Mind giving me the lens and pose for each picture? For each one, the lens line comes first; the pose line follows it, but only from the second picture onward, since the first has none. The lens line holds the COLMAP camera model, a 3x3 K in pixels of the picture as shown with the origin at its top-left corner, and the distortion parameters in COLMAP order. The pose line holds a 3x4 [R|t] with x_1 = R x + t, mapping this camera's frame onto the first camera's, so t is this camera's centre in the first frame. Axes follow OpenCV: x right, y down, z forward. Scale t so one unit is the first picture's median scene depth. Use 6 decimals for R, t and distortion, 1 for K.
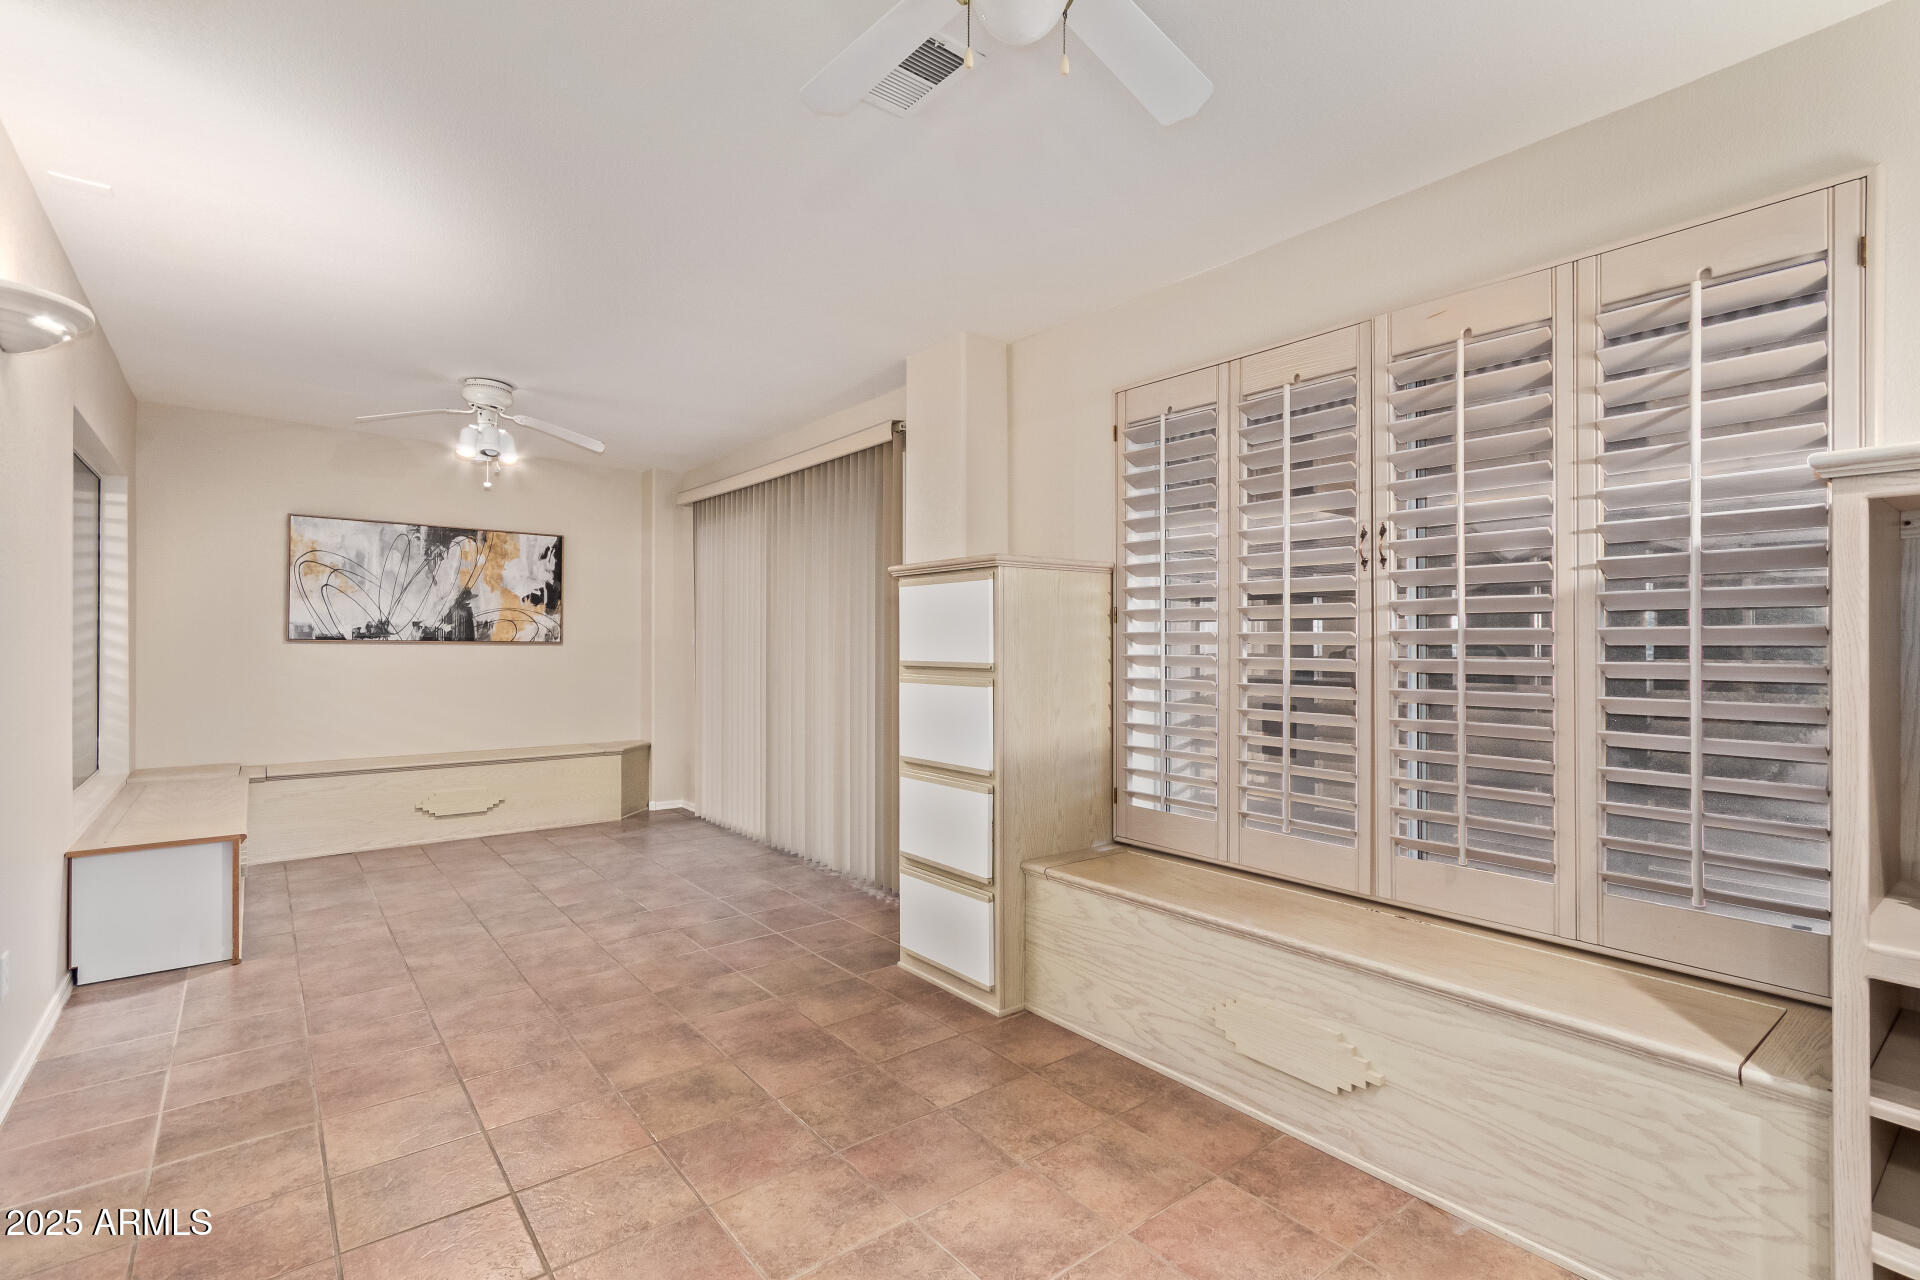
lens RADIAL K [[897.1, 0, 956.4], [0, 897.1, 640.7], [0, 0, 1]] dist [0.001336, 0.000978]
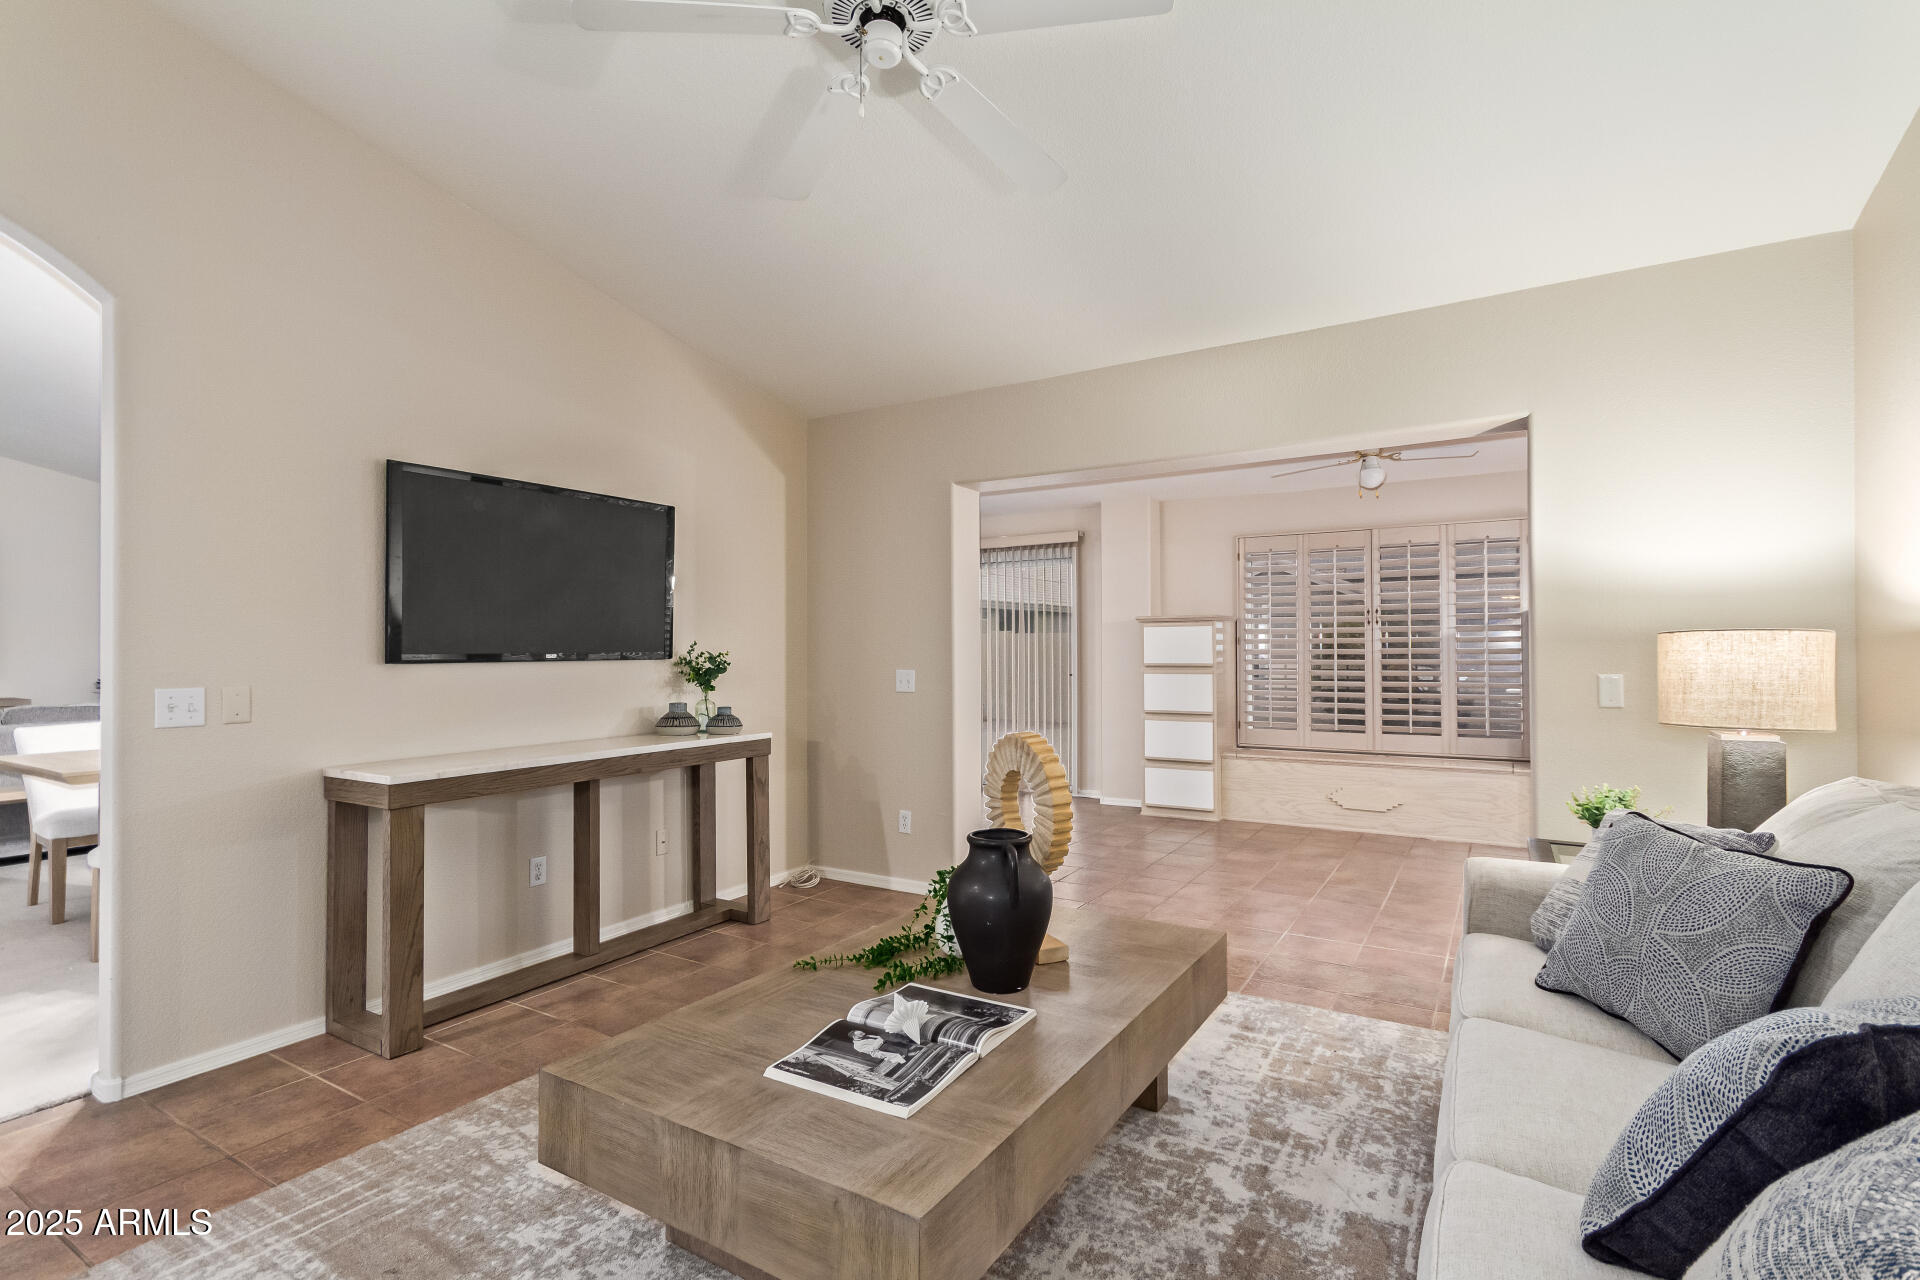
lens RADIAL K [[897.1, 0, 967.4], [0, 897.1, 640.6], [0, 0, 1]] dist [0.001336, 0.000978]
pose [[0.940862, 0.000922, 0.338788, -1.460201], [0.003198, 0.999928, -0.011602, -0.008346], [-0.338775, 0.011999, 0.940791, -1.008444]]
